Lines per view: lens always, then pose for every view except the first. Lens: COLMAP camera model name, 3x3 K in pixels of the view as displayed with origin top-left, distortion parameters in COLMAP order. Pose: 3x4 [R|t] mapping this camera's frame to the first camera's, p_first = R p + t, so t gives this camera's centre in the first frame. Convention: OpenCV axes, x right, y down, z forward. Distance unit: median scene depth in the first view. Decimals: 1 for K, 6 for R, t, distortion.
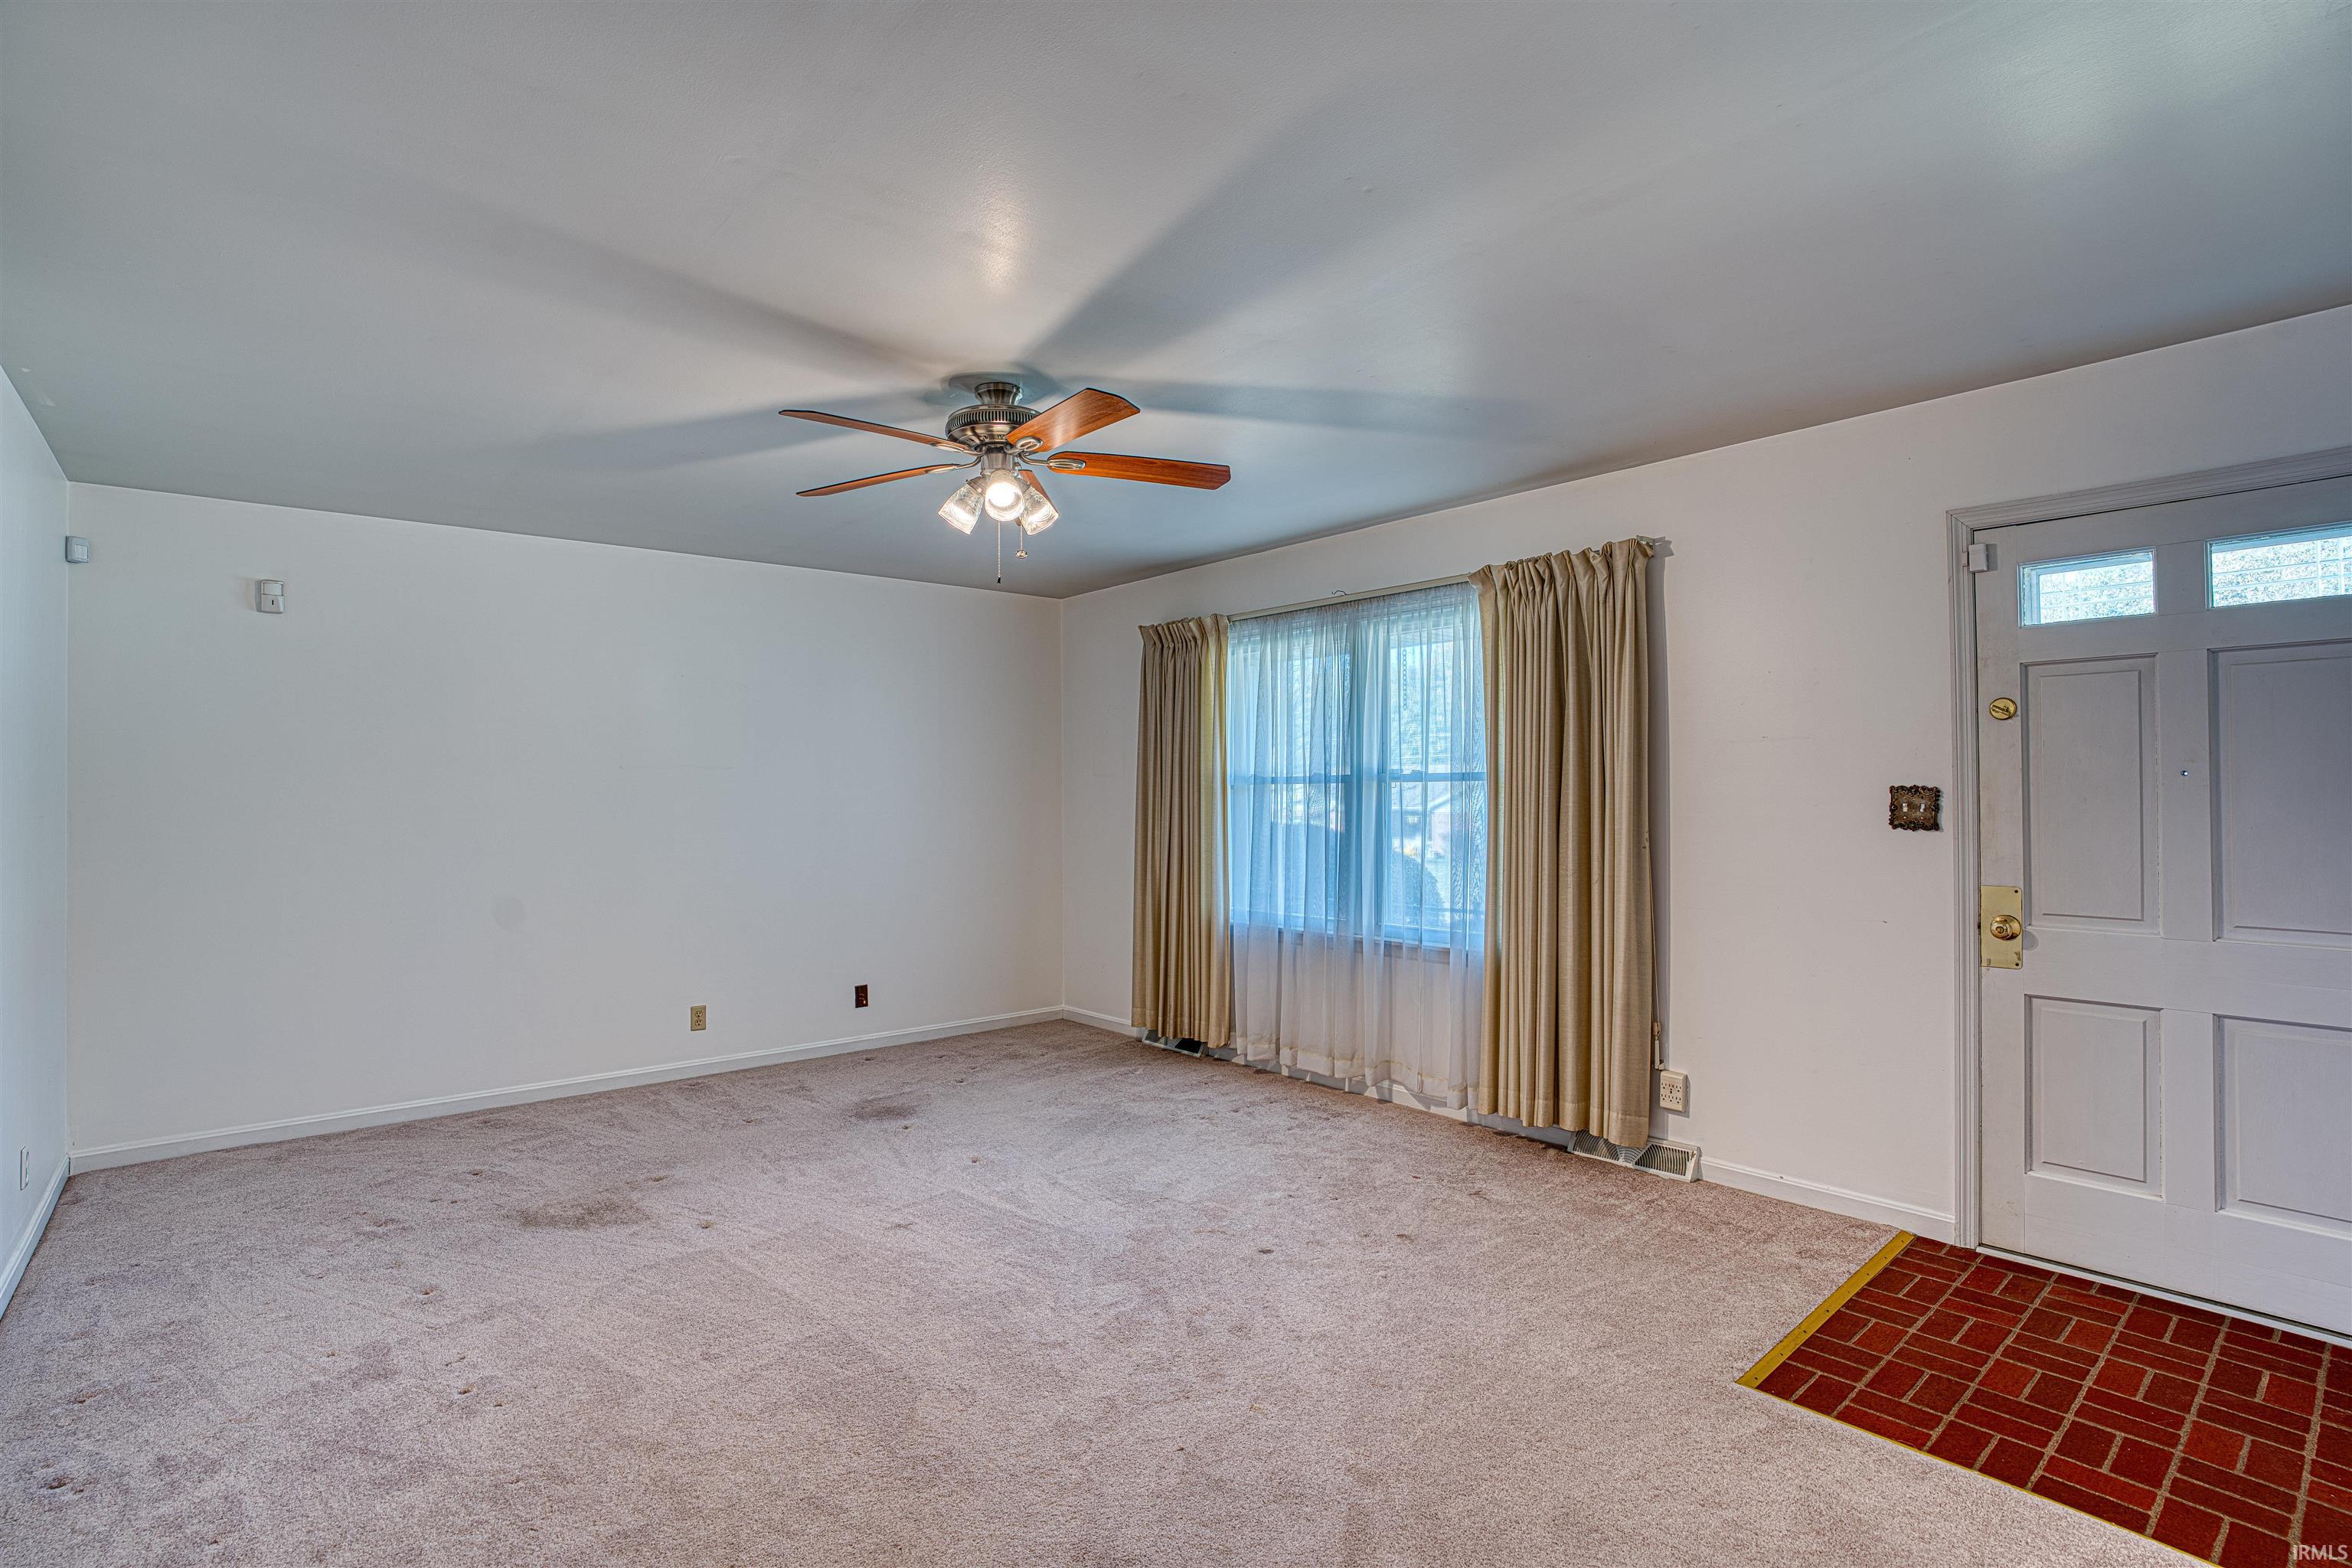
lens RADIAL K [[1125.6, 0, 1176.8], [0, 1125.6, 780.7], [0, 0, 1]] dist [-0.070088, 0.028084]
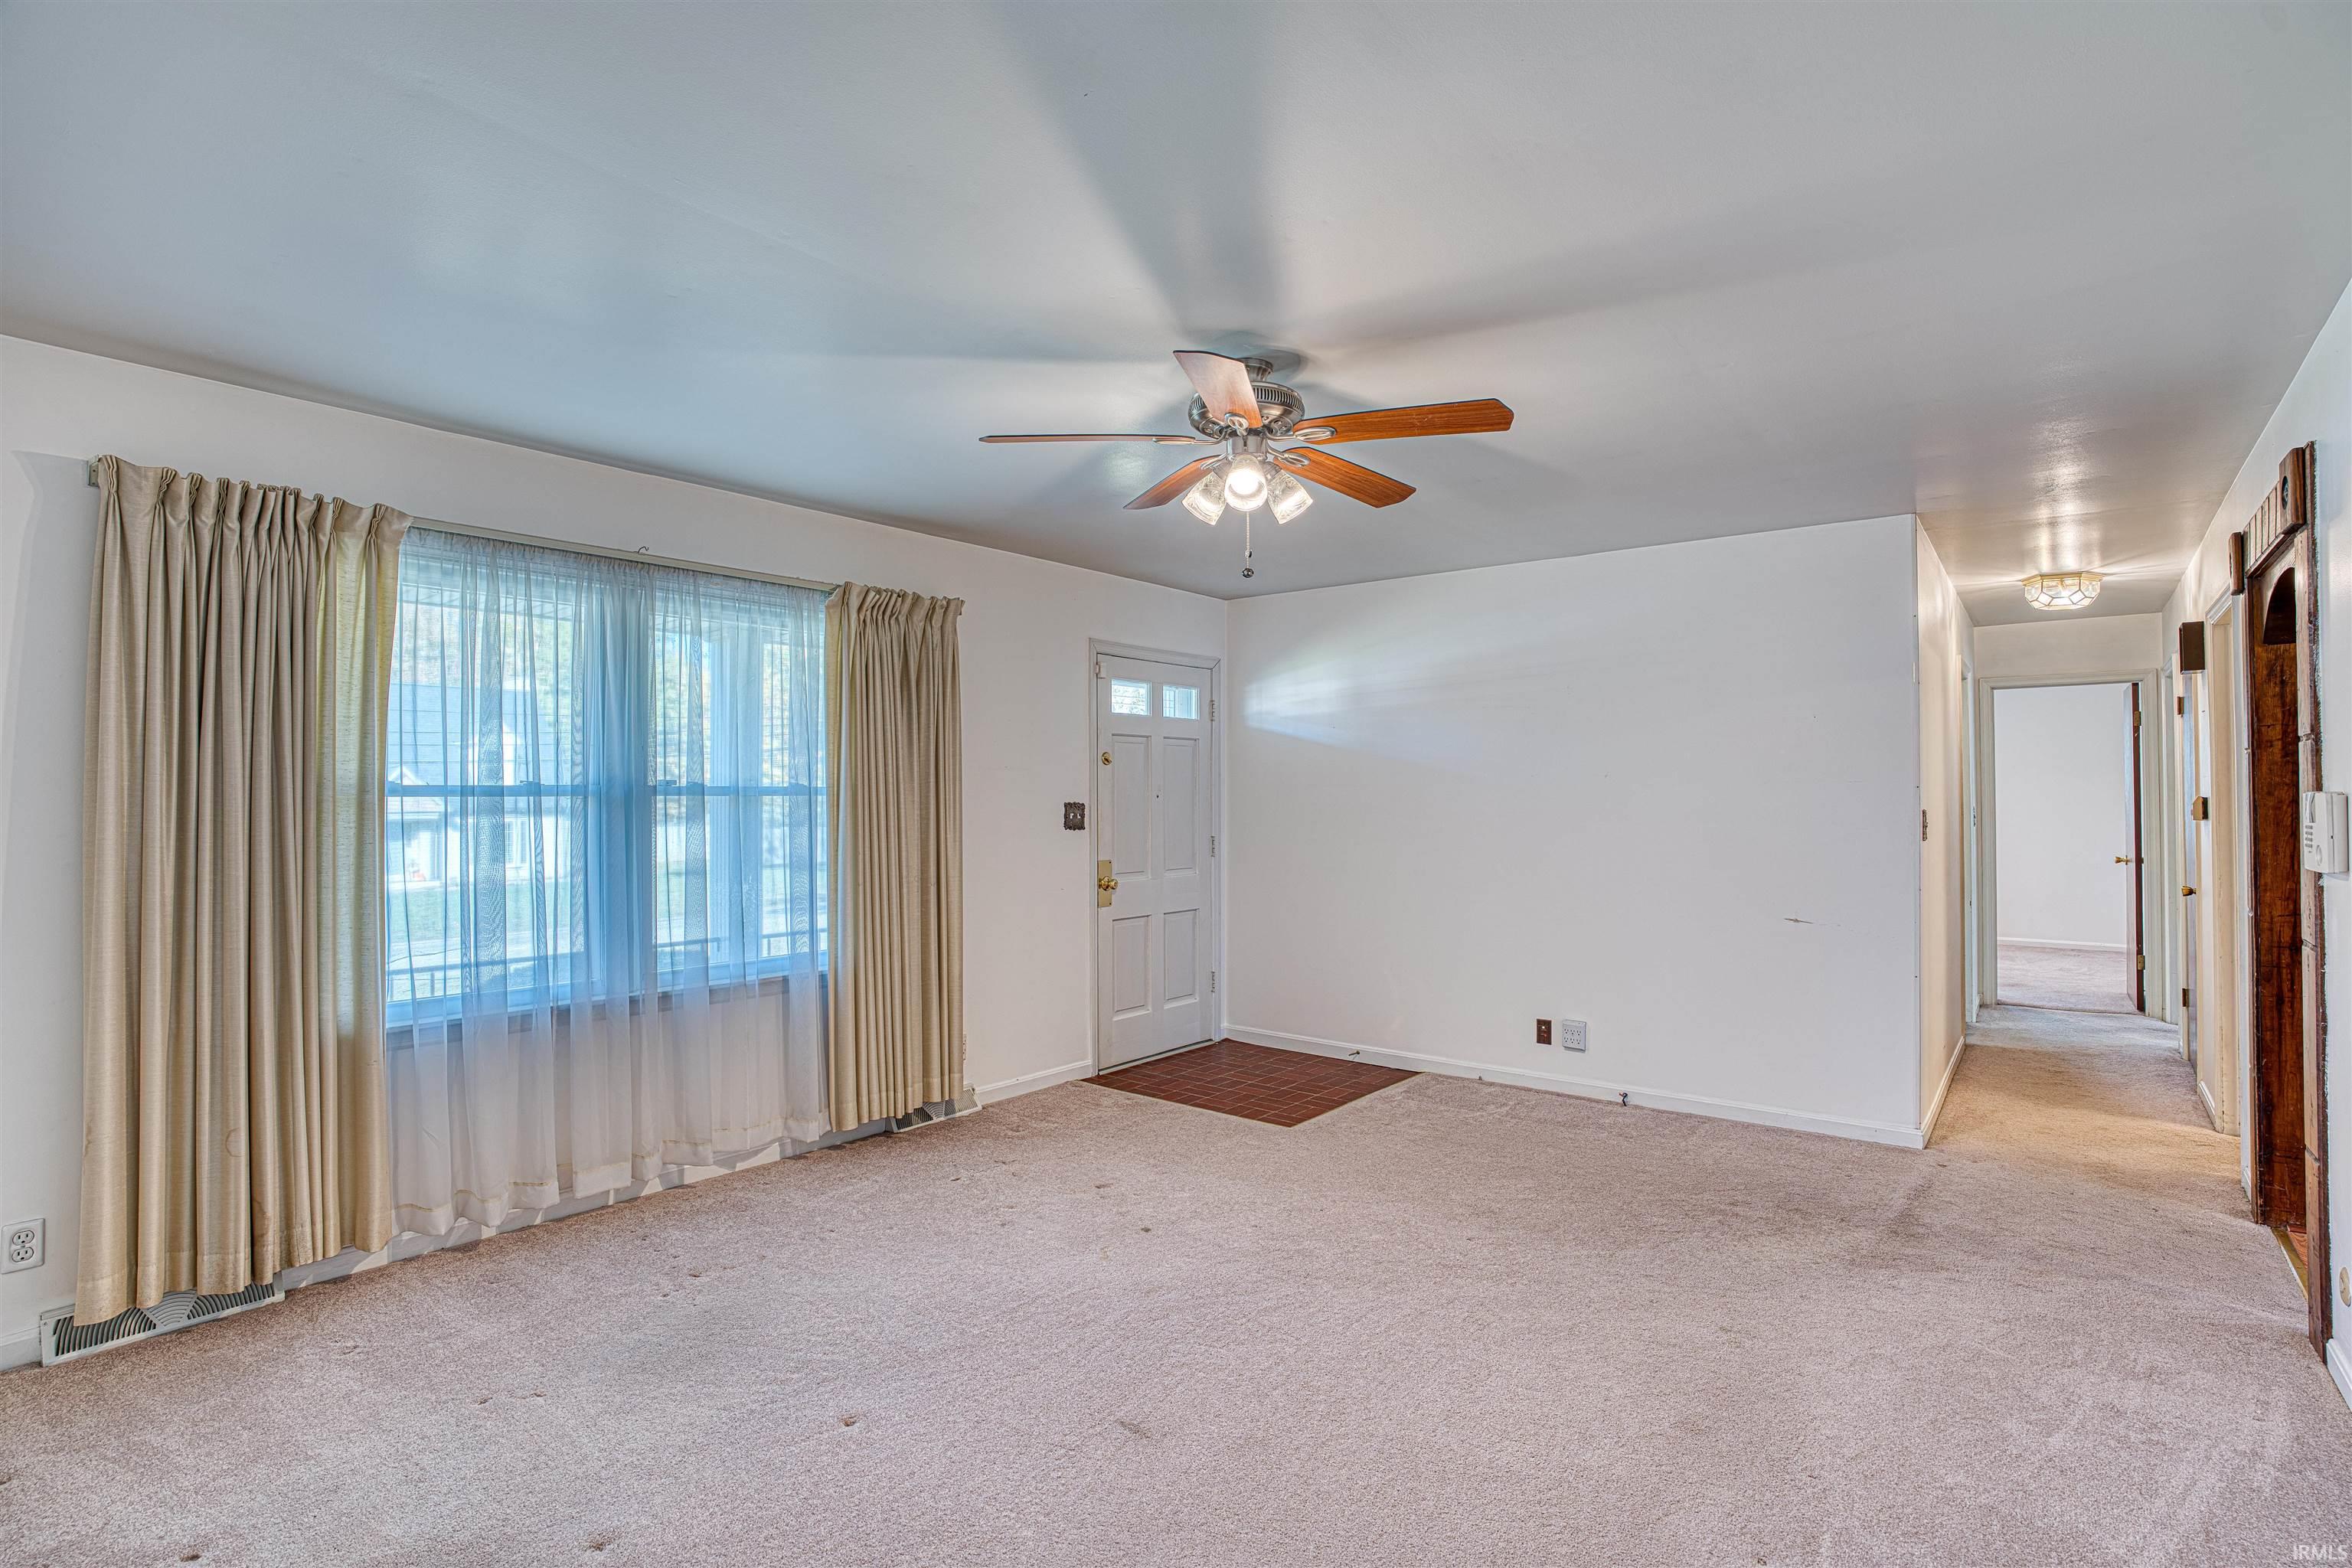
lens RADIAL K [[1125.6, 0, 1176.8], [0, 1125.6, 780.7], [0, 0, 1]] dist [-0.070088, 0.028084]
pose [[-0.178227, 0.022122, 0.983741, -0.997509], [-0.004466, 0.999719, -0.023290, 0.010929], [-0.983979, -0.008545, -0.178078, 1.161133]]
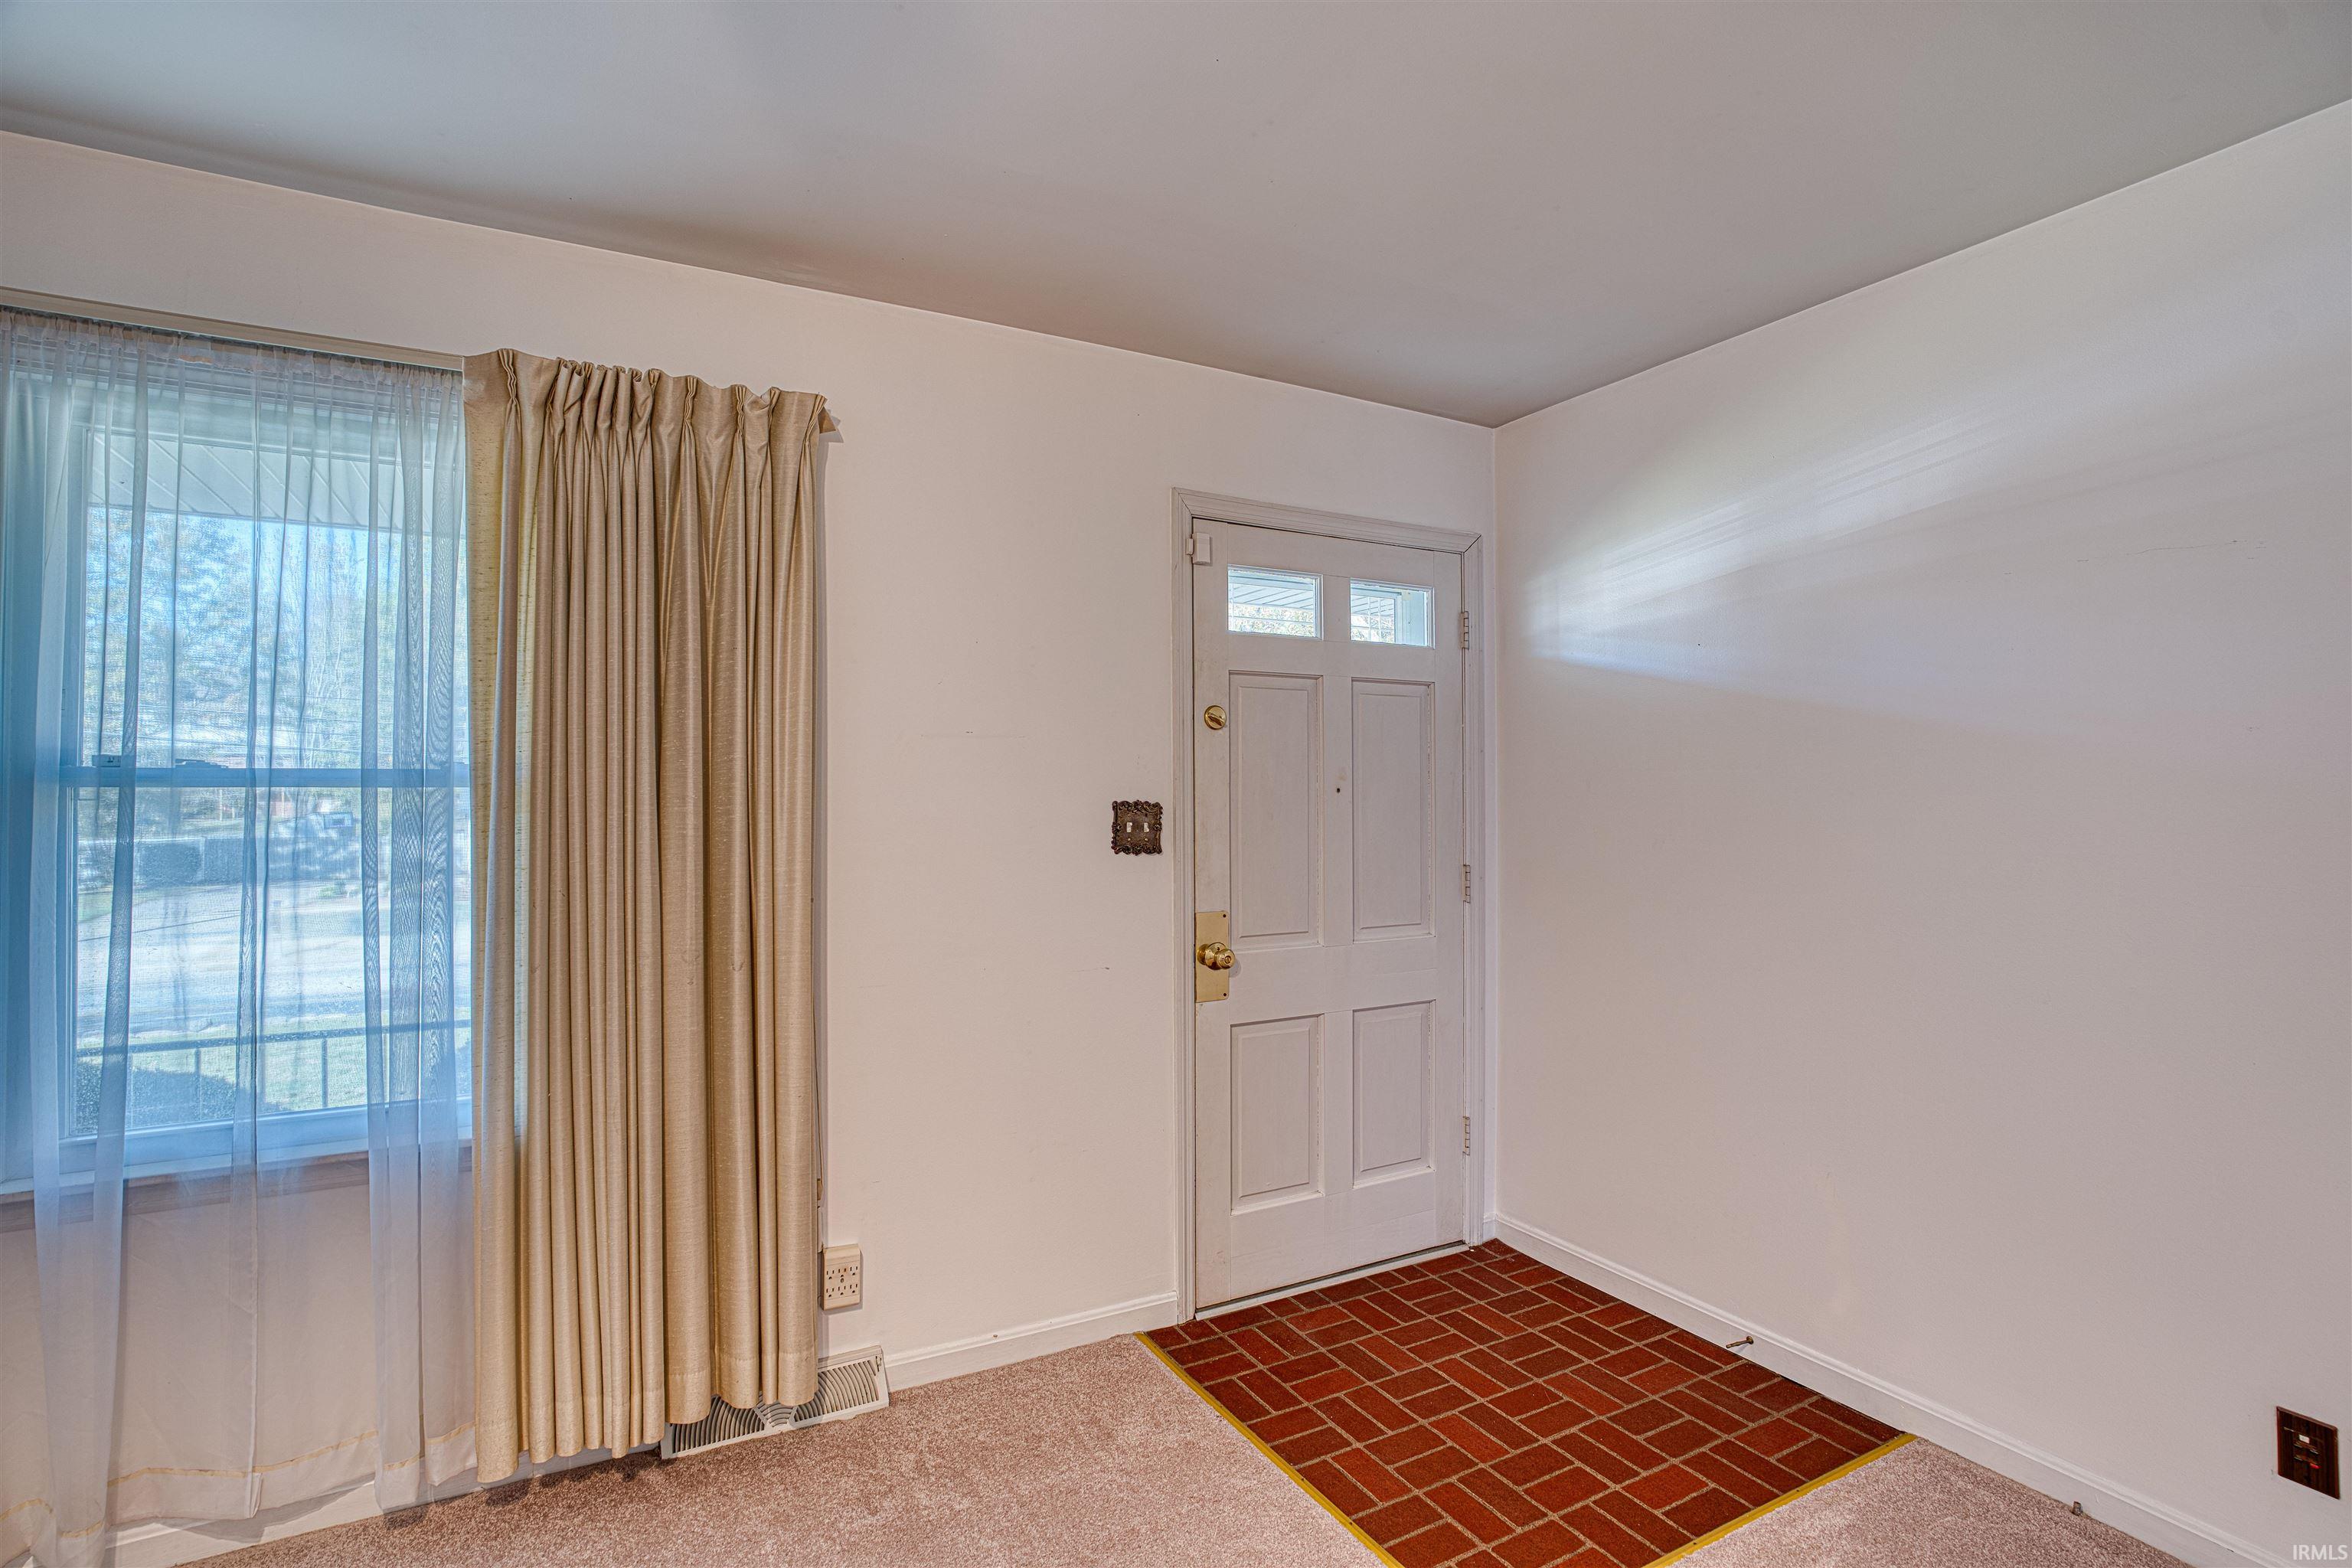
lens RADIAL K [[1125.6, 0, 1176.8], [0, 1125.6, 780.7], [0, 0, 1]] dist [-0.070088, 0.028084]
pose [[0.208191, 0.020601, 0.977871, -0.166770], [-0.006795, 0.999784, -0.019616, 0.005687], [-0.978065, -0.002561, 0.208286, 0.800082]]
